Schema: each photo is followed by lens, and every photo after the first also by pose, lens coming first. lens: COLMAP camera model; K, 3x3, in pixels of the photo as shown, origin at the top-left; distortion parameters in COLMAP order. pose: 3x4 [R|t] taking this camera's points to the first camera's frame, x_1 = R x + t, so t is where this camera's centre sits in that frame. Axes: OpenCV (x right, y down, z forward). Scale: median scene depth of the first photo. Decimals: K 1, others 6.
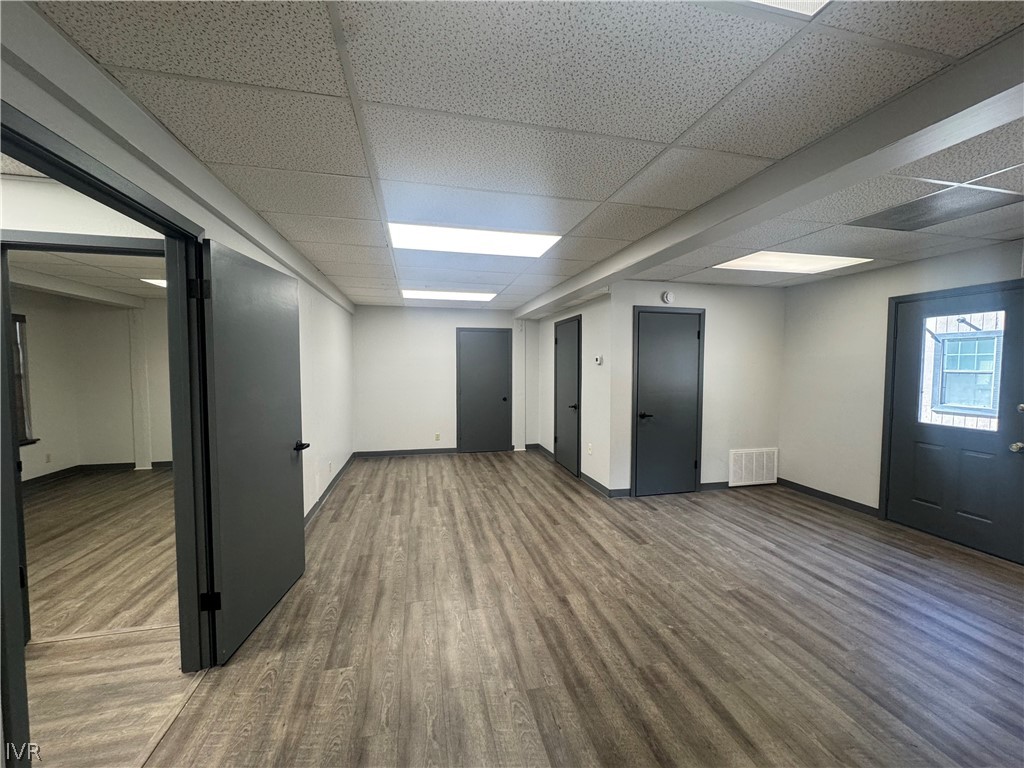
lens RADIAL K [[408.9, 0, 512.0], [0, 408.9, 384.0], [0, 0, 1]] dist [-0.001293, -0.000124]
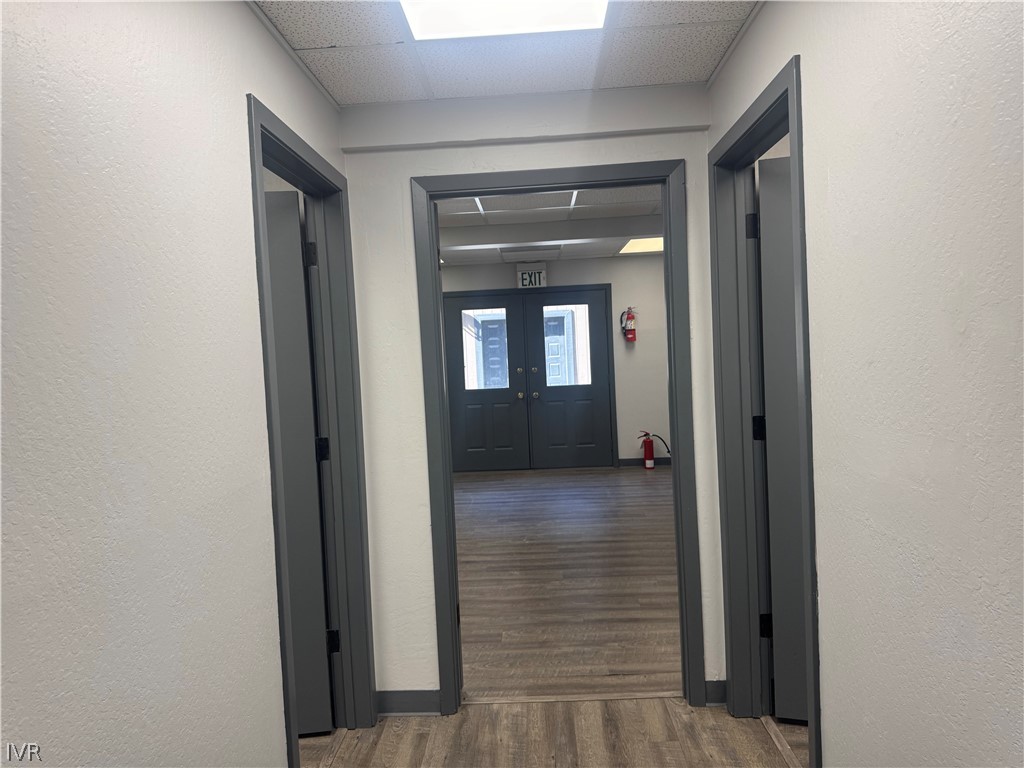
lens RADIAL K [[727.7, 0, 512.0], [0, 727.7, 384.0], [0, 0, 1]] dist [0.182773, -0.000678]
pose [[0.260476, -0.065858, 0.963232, -1.304781], [0.095243, 0.994557, 0.042245, -0.009100], [-0.960771, 0.080737, 0.265331, 0.255646]]
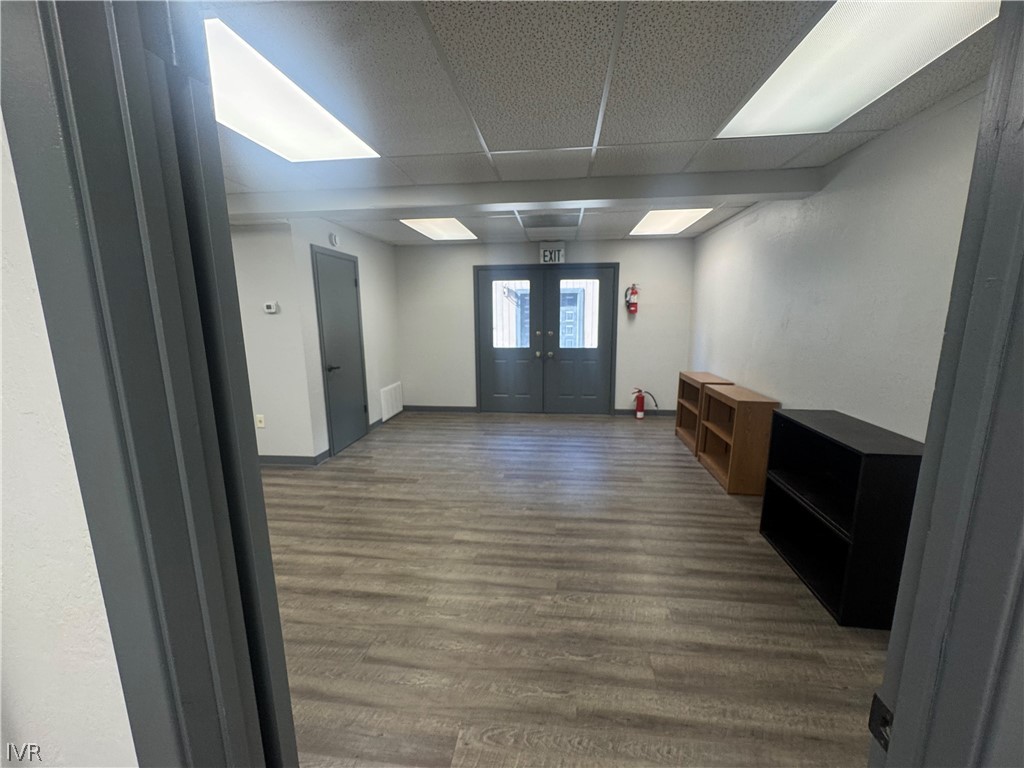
lens RADIAL K [[415.3, 0, 512.0], [0, 415.3, 384.0], [0, 0, 1]] dist [-0.001304, -0.000119]
pose [[0.338376, -0.167023, 0.926070, -0.568587], [0.055136, 0.985950, 0.157677, -0.018595], [-0.939394, -0.002294, 0.342831, 0.397088]]
